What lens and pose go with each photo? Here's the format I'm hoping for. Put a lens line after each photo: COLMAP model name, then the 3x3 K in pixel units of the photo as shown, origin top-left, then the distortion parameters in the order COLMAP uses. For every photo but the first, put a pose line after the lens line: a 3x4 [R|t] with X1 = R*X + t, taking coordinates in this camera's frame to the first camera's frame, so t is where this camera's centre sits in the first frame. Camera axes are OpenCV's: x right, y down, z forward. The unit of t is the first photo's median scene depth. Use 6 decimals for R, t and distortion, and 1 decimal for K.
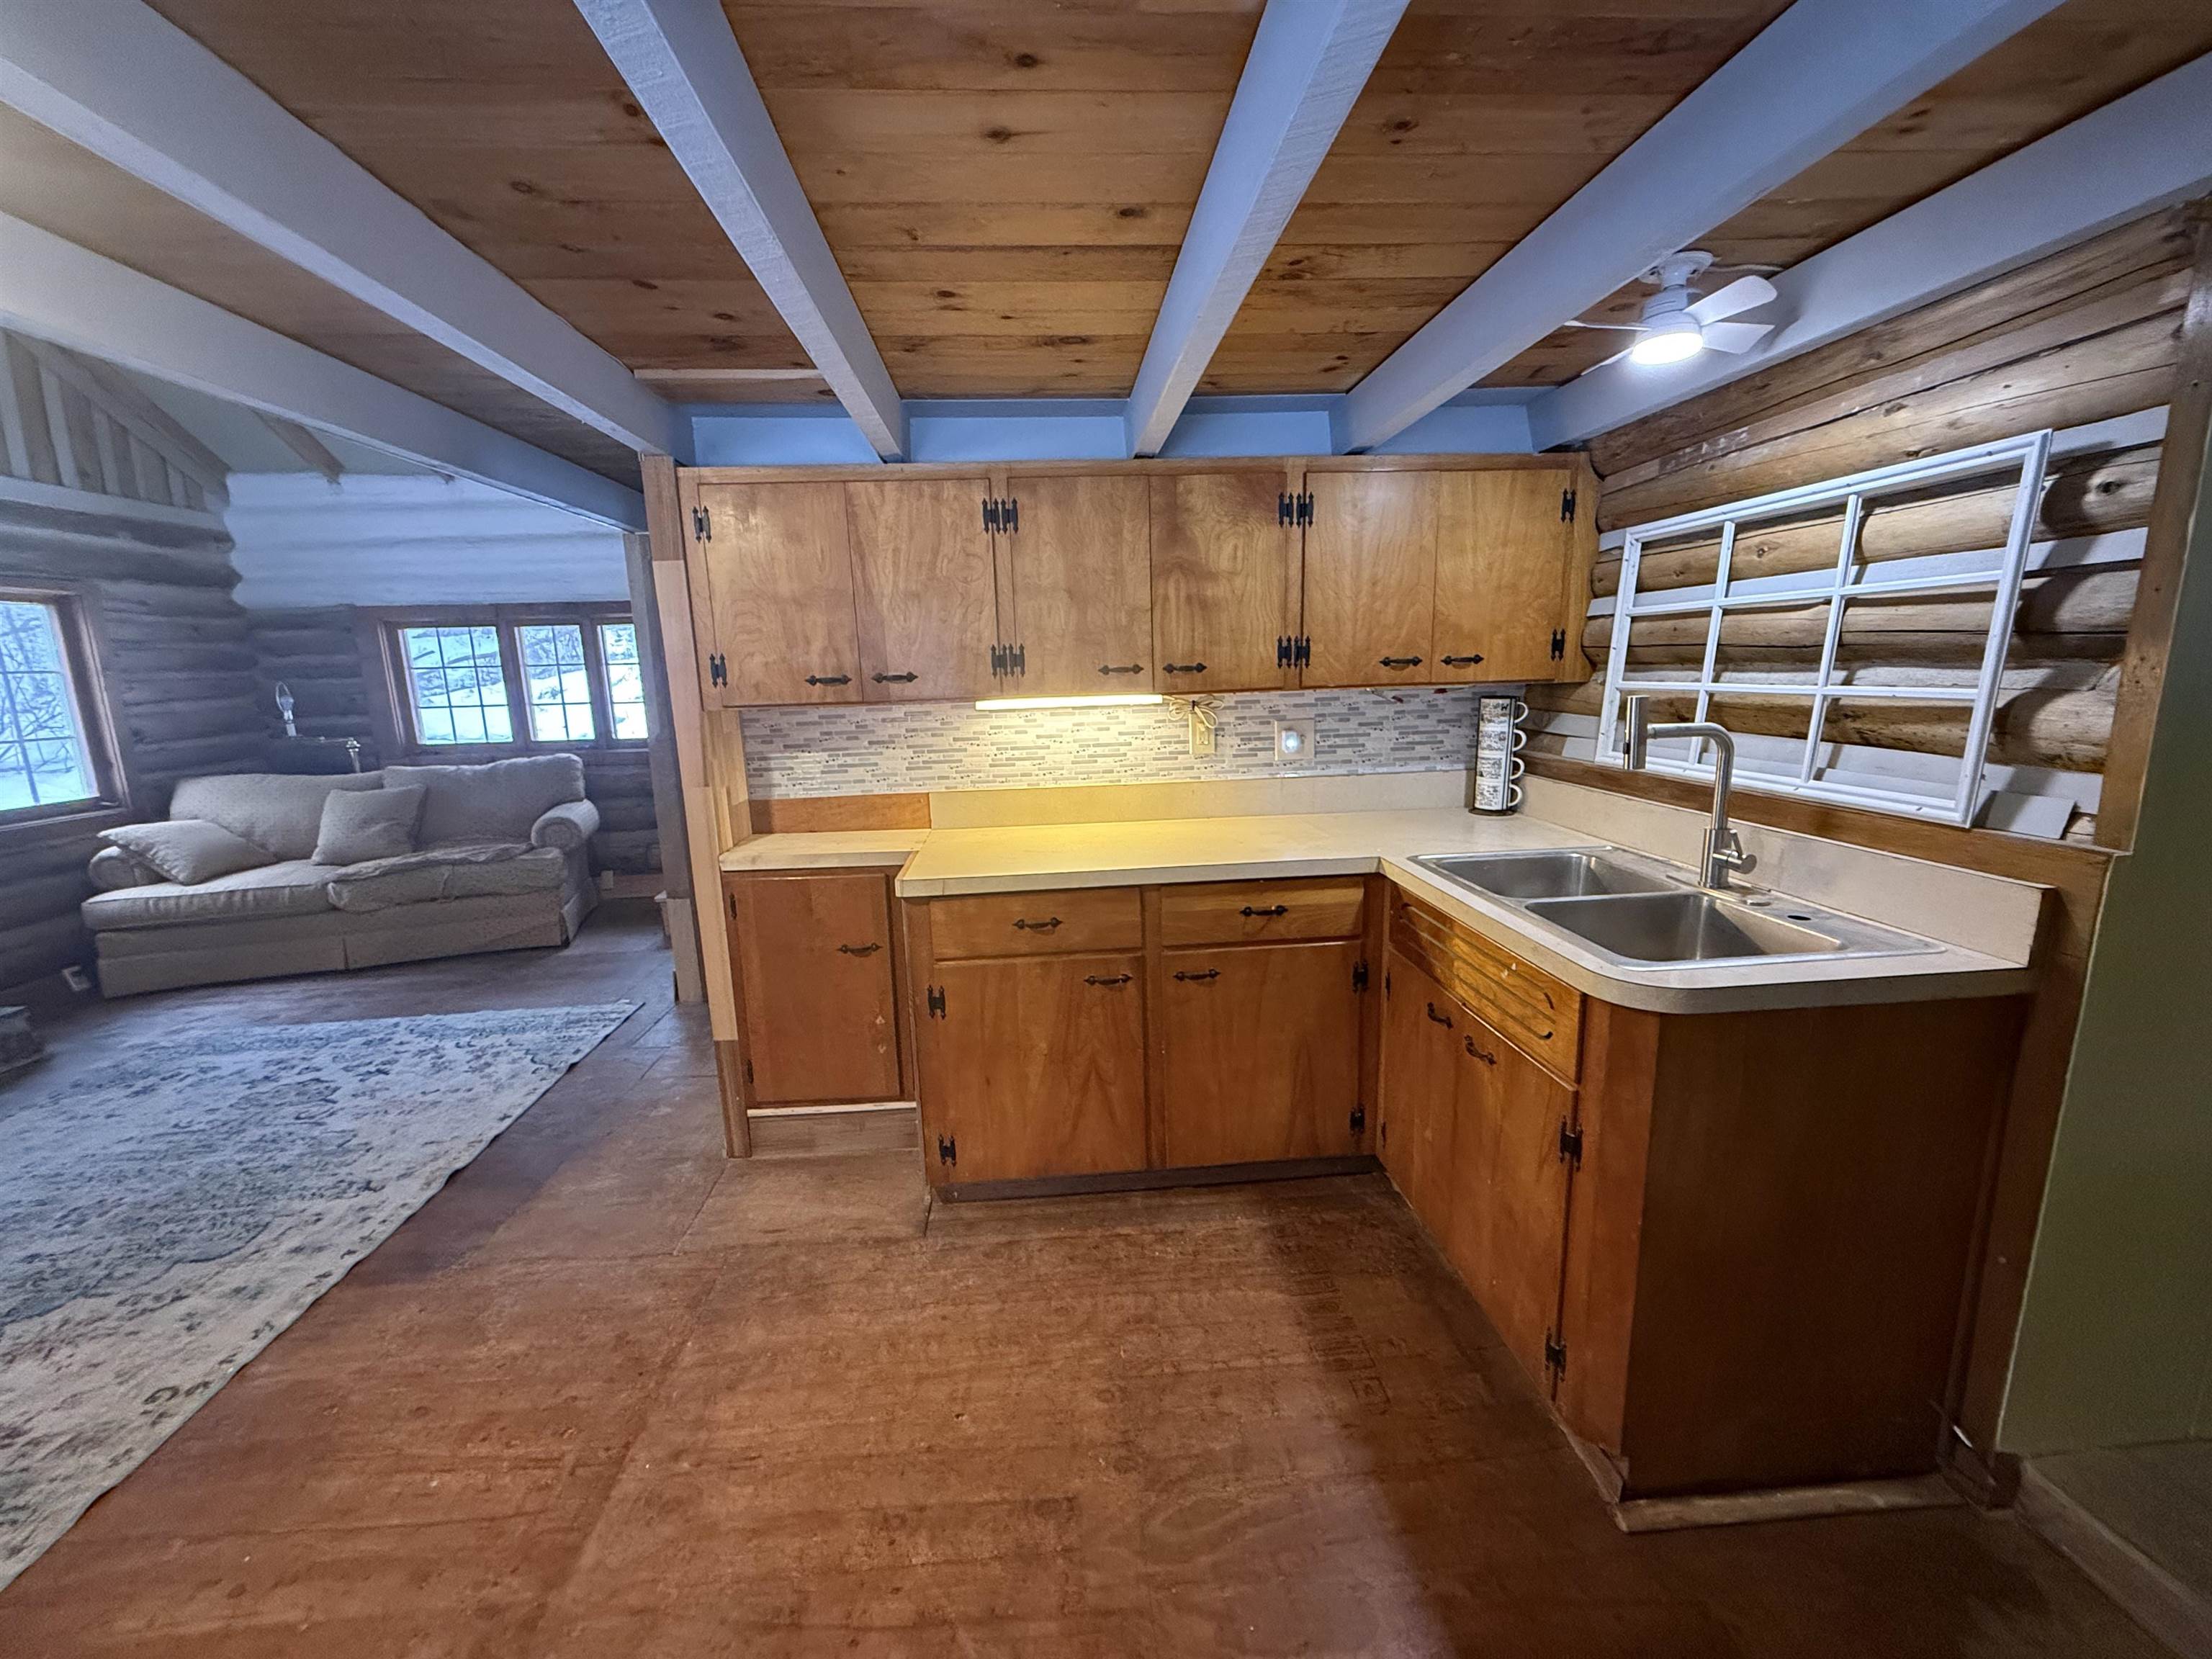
lens RADIAL K [[878.8, 0, 1104.1], [0, 878.8, 830.8], [0, 0, 1]] dist [-0.000115, 0.000047]
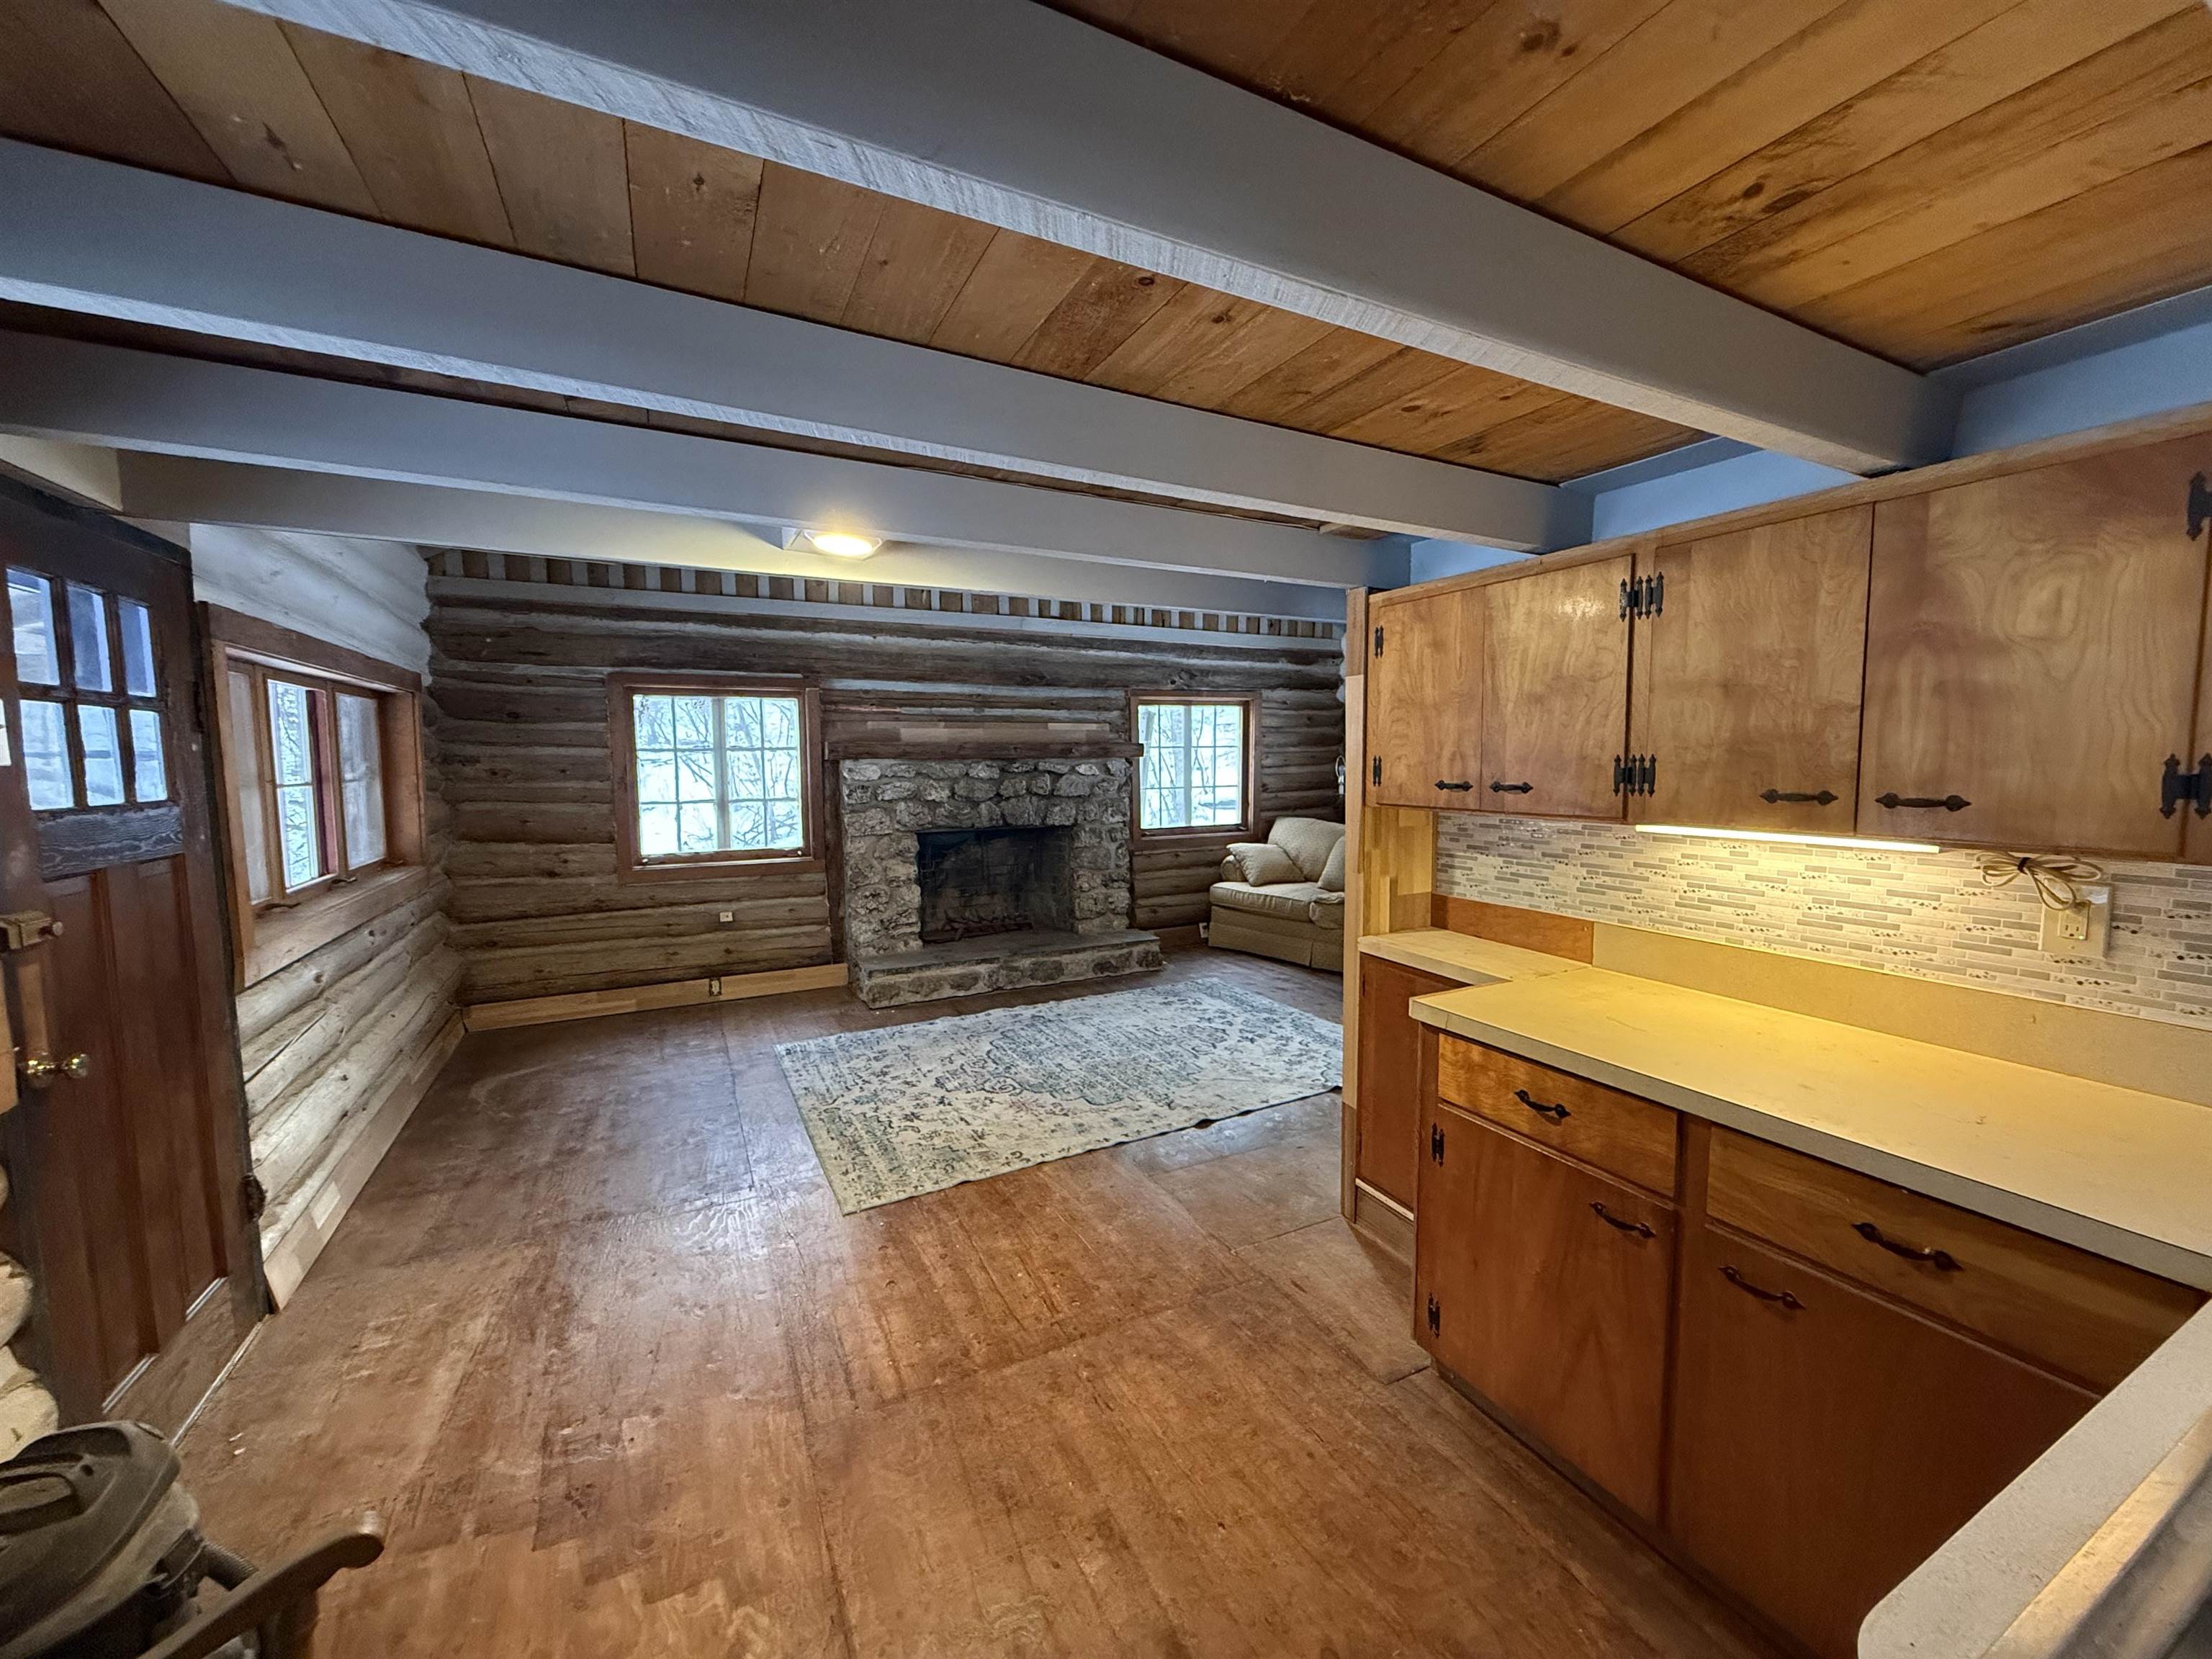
lens RADIAL K [[878.8, 0, 1101.5], [0, 878.8, 831.0], [0, 0, 1]] dist [-0.000115, 0.000047]
pose [[0.376412, 0.109829, -0.919919, 0.451515], [-0.177632, 0.983082, 0.044686, -0.096682], [0.909264, 0.146587, 0.389553, 0.270384]]
